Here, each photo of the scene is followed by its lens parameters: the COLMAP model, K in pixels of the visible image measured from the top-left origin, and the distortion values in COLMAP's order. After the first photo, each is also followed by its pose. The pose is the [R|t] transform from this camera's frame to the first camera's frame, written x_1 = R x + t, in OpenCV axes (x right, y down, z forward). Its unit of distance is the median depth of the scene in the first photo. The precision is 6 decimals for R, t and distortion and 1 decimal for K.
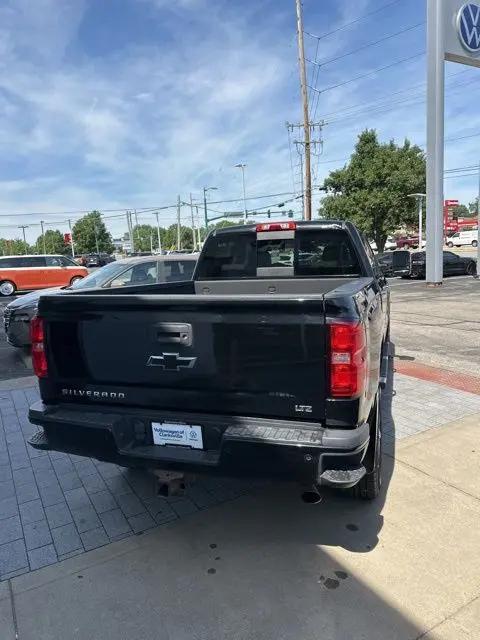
lens RADIAL K [[449.9, 0, 240.8], [0, 449.9, 312.9], [0, 0, 1]] dist [0.041928, -0.067850]
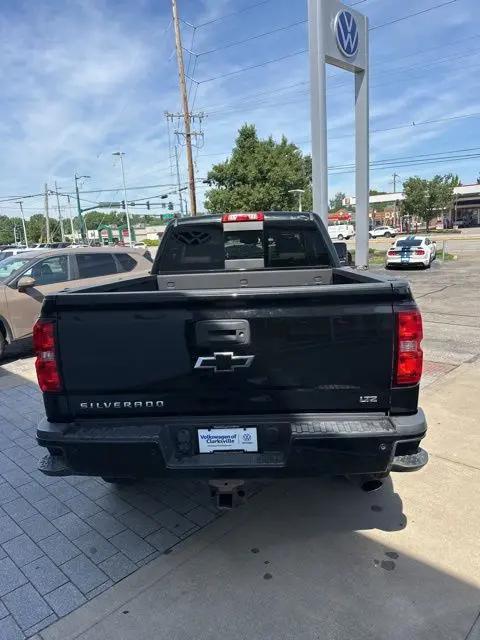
lens RADIAL K [[451.1, 0, 240.0], [0, 451.1, 320.0], [0, 0, 1]] dist [0.045224, -0.064704]
pose [[0.963433, -0.046008, 0.263971, -0.185005], [0.038440, 0.998690, 0.033766, -0.003508], [-0.265179, -0.022384, 0.963939, 0.053205]]
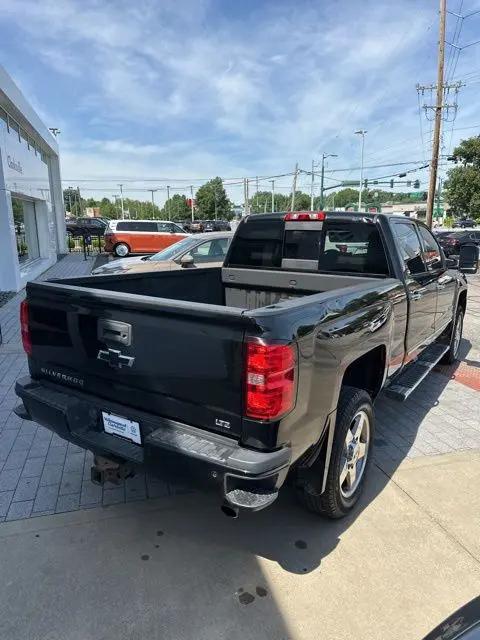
lens RADIAL K [[449.9, 0, 240.8], [0, 449.9, 312.9], [0, 0, 1]] dist [0.041928, -0.067850]
pose [[0.965116, 0.095265, -0.243875, 0.187831], [-0.078421, 0.993873, 0.077893, -0.050547], [0.249801, -0.056051, 0.966673, 0.037120]]
